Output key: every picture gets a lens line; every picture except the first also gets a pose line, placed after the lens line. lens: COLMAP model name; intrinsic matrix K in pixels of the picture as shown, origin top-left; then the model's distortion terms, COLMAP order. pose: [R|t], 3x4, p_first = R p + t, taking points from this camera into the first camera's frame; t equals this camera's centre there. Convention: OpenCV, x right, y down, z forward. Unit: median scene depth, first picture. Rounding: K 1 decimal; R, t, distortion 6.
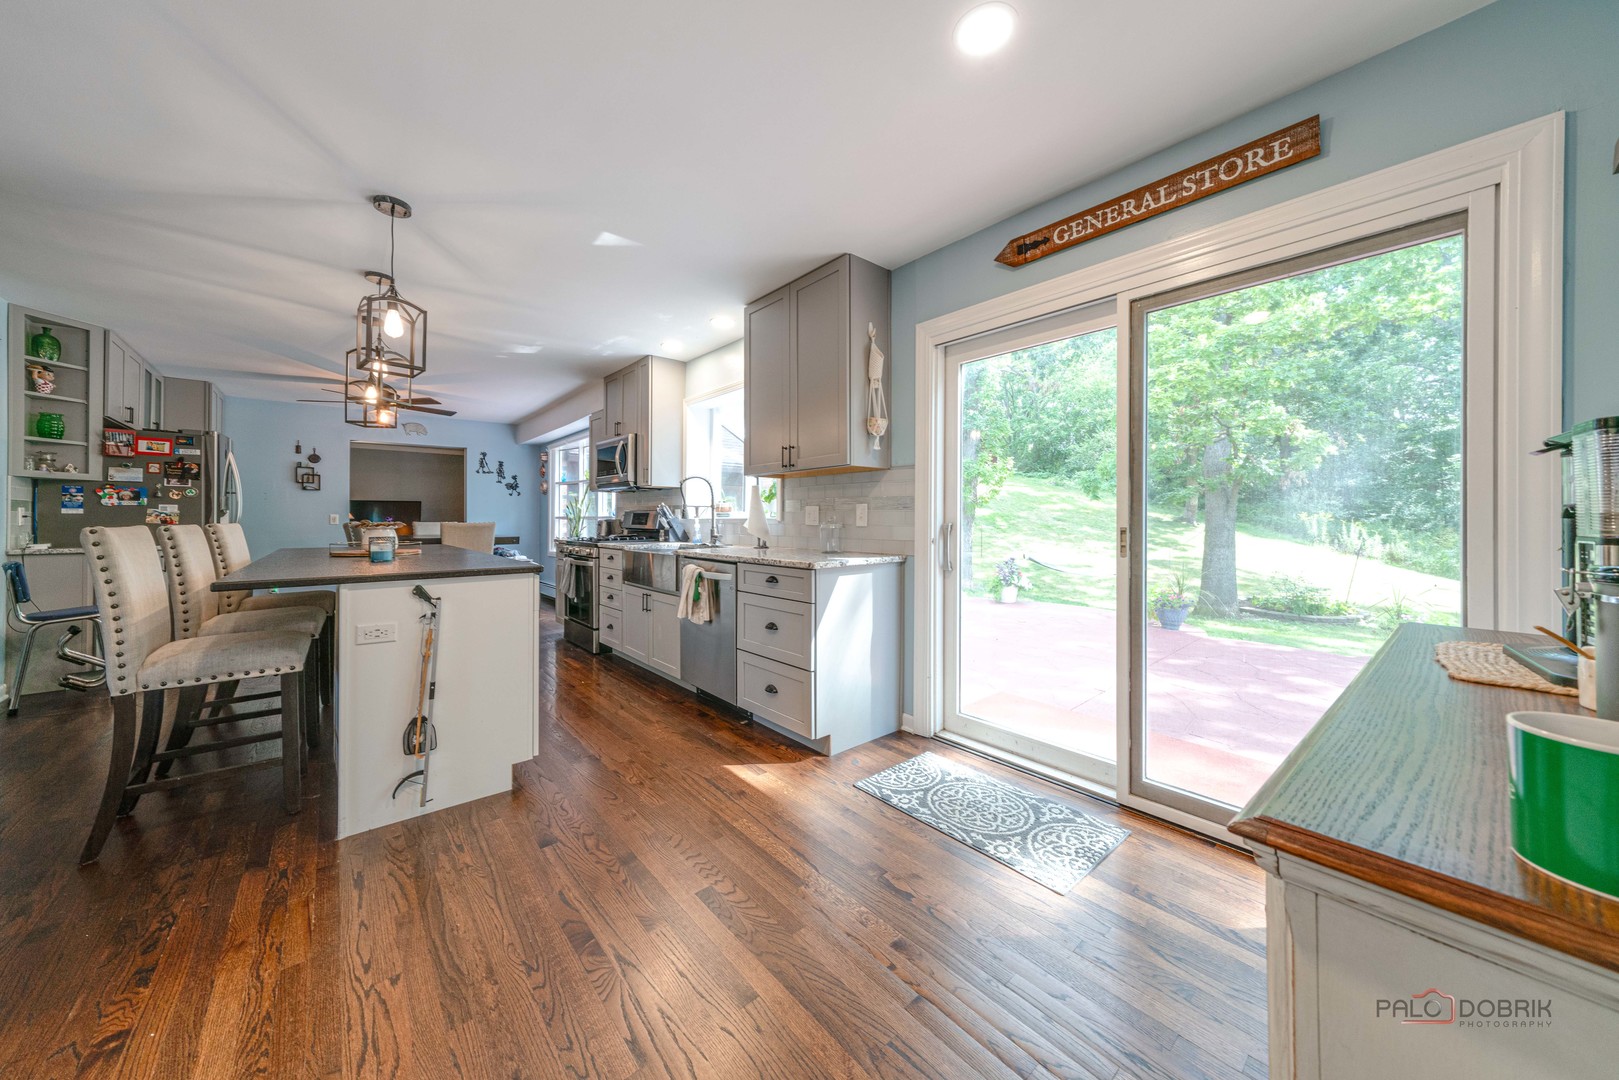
lens RADIAL K [[543.9, 0, 801.3], [0, 543.9, 522.1], [0, 0, 1]] dist [-0.000838, -0.000079]
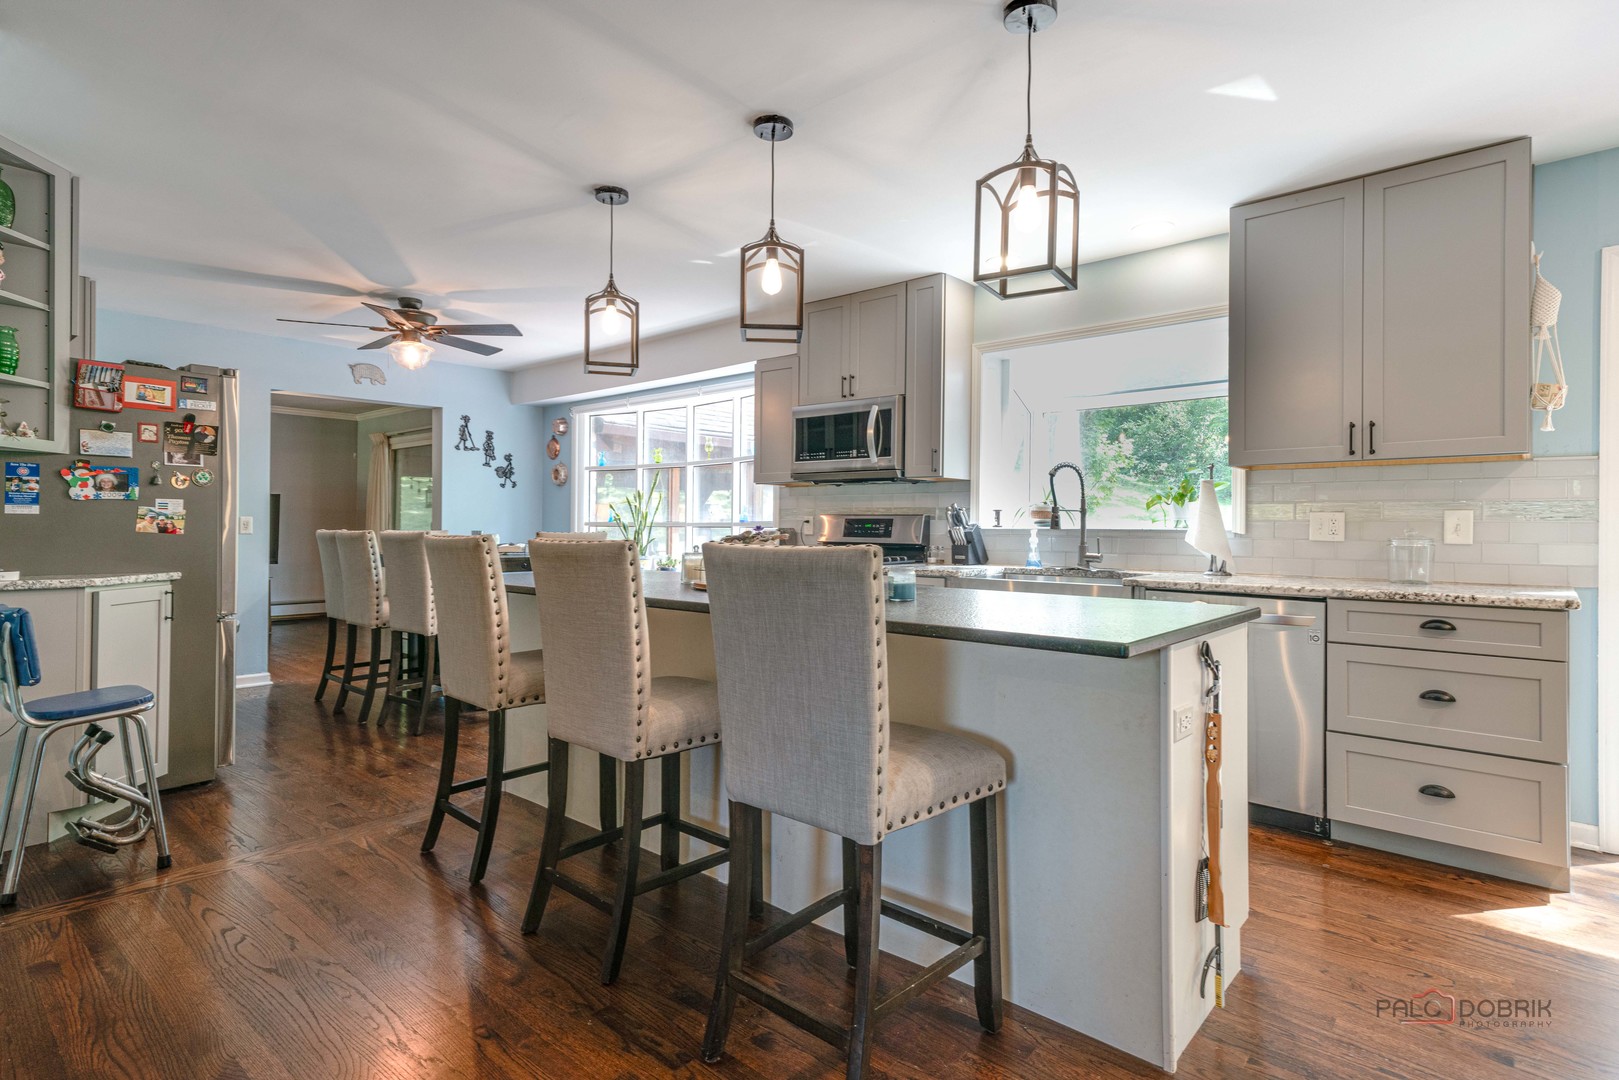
lens RADIAL K [[820.8, 0, 795.0], [0, 820.8, 535.9], [0, 0, 1]] dist [0.009115, -0.000001]
pose [[0.990816, 0.004753, 0.135133, -0.668009], [-0.005538, 0.999970, 0.005430, -0.002727], [-0.135103, -0.006128, 0.990813, 0.079574]]
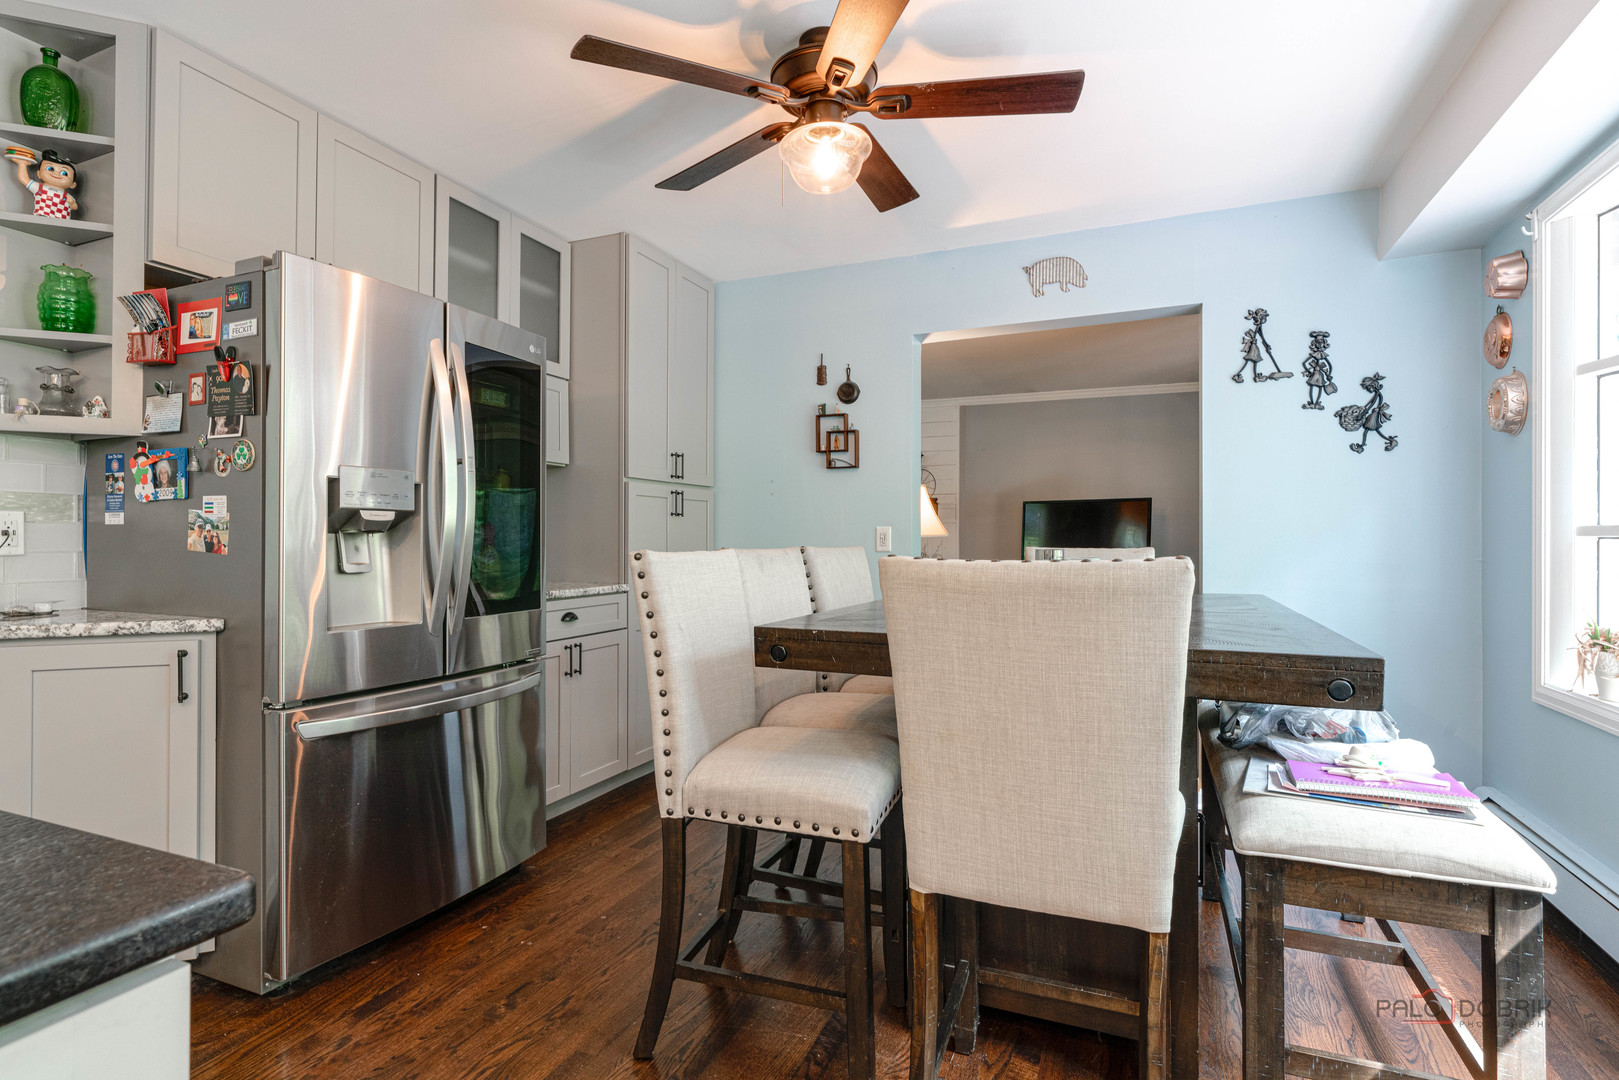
lens RADIAL K [[820.8, 0, 795.0], [0, 820.8, 535.9], [0, 0, 1]] dist [0.009115, -0.000001]
pose [[0.439526, -0.000346, -0.898230, -0.576690], [-0.005752, 0.999978, -0.003199, -0.008253], [0.898211, 0.006572, 0.439515, 1.135783]]
